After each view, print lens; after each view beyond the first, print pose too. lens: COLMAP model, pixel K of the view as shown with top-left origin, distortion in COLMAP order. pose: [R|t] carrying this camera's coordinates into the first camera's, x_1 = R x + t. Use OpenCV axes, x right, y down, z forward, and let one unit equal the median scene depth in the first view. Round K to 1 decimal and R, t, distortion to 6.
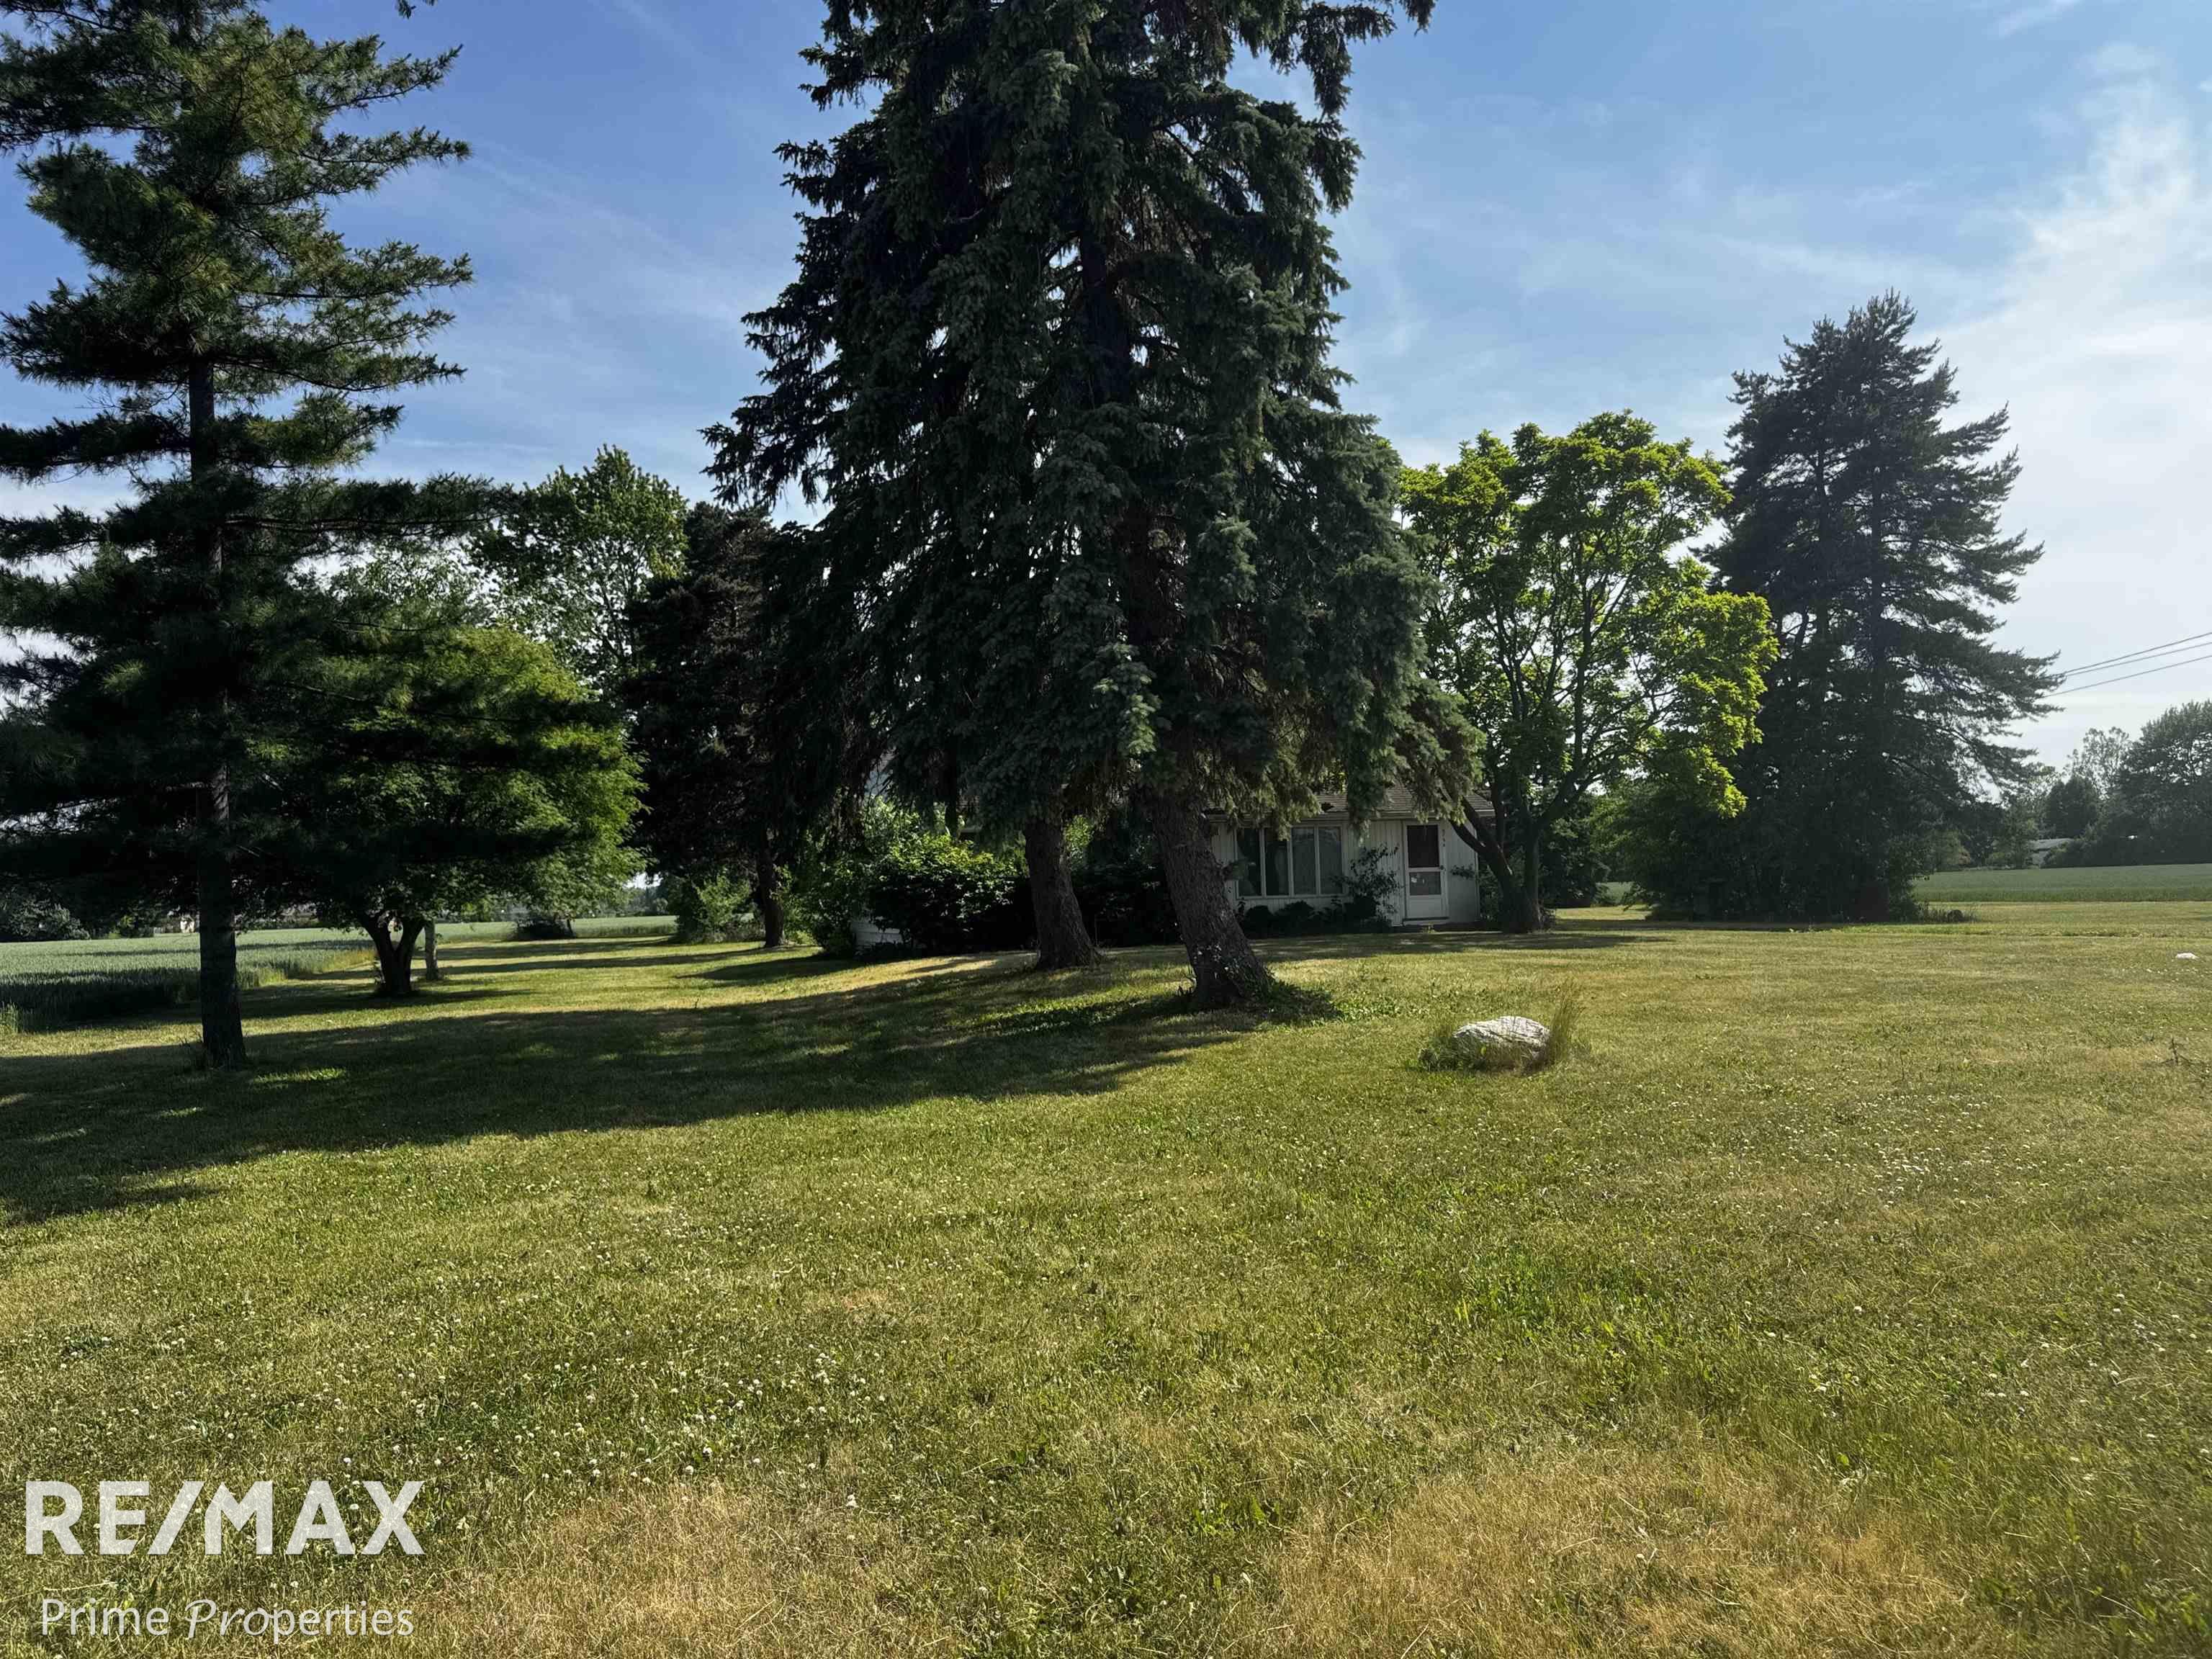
lens RADIAL K [[1591.4, 0, 1092.1], [0, 1591.4, 840.7], [0, 0, 1]] dist [0.036847, -0.049628]
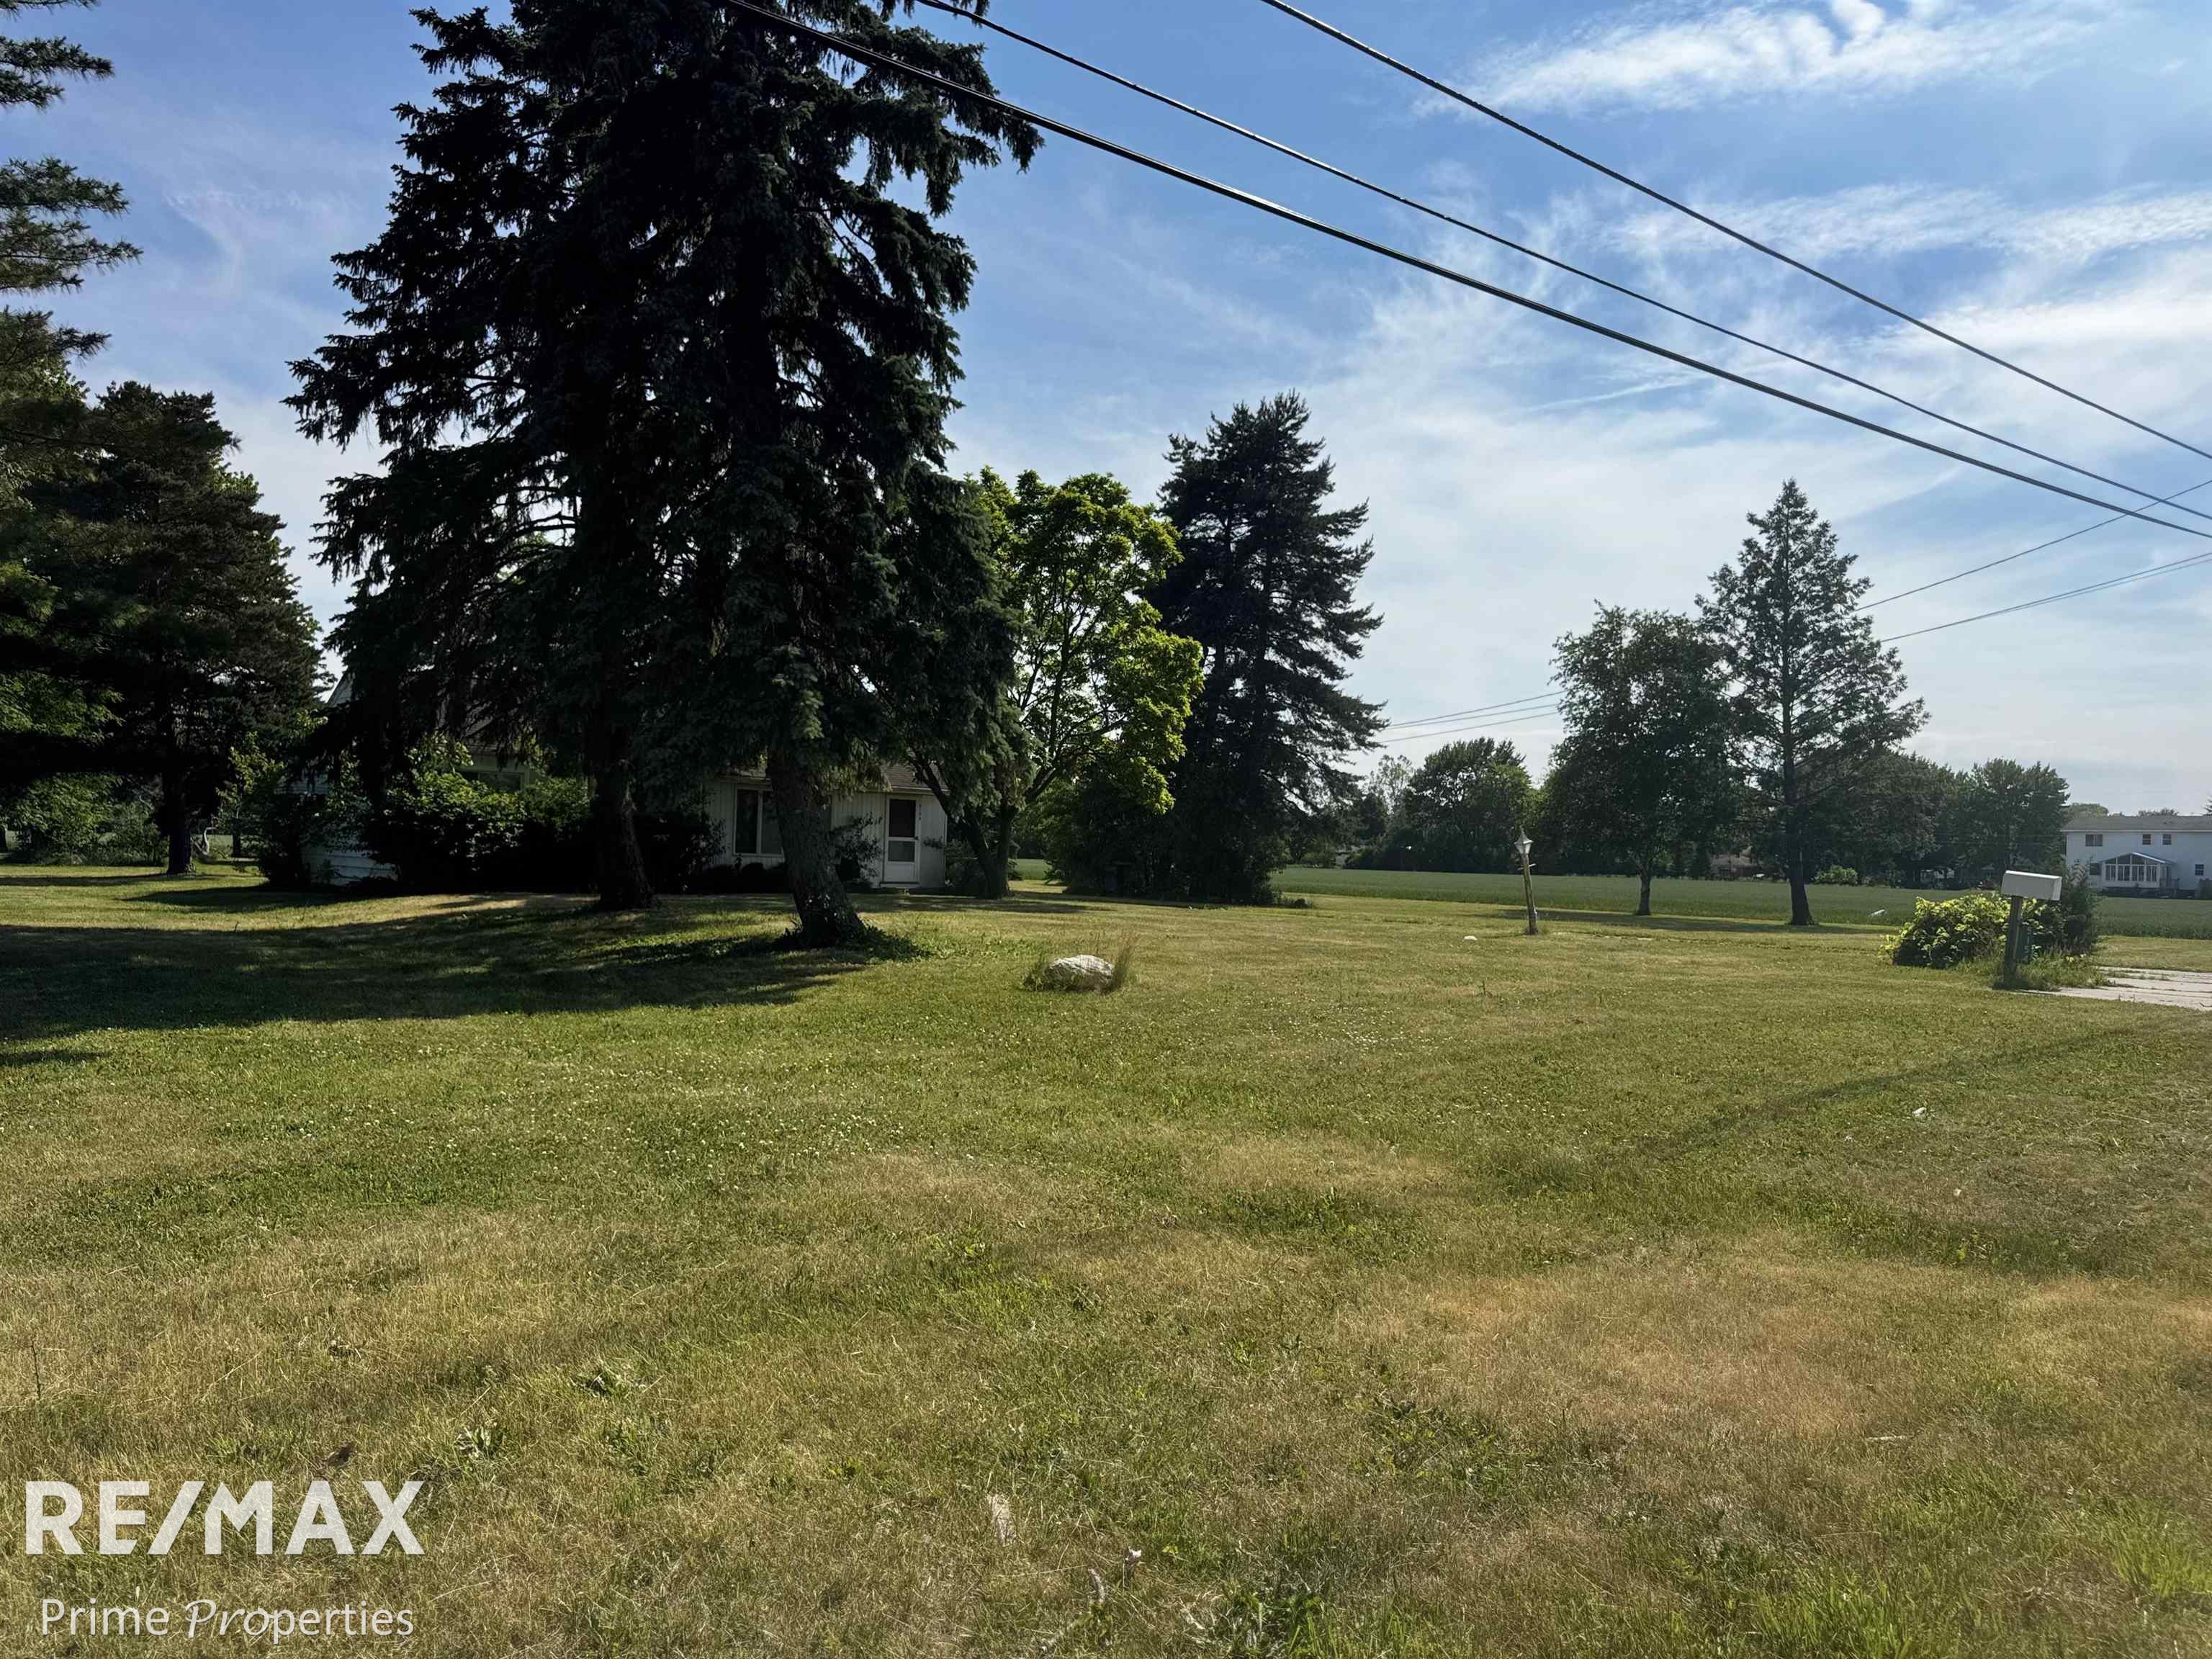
lens RADIAL K [[1569.8, 0, 1103.6], [0, 1569.8, 872.4], [0, 0, 1]] dist [0.067953, -0.092943]
pose [[0.923272, 0.058152, 0.379720, -0.138586], [-0.074575, 0.996803, 0.028673, -0.001921], [-0.376839, -0.054790, 0.924657, -0.155723]]
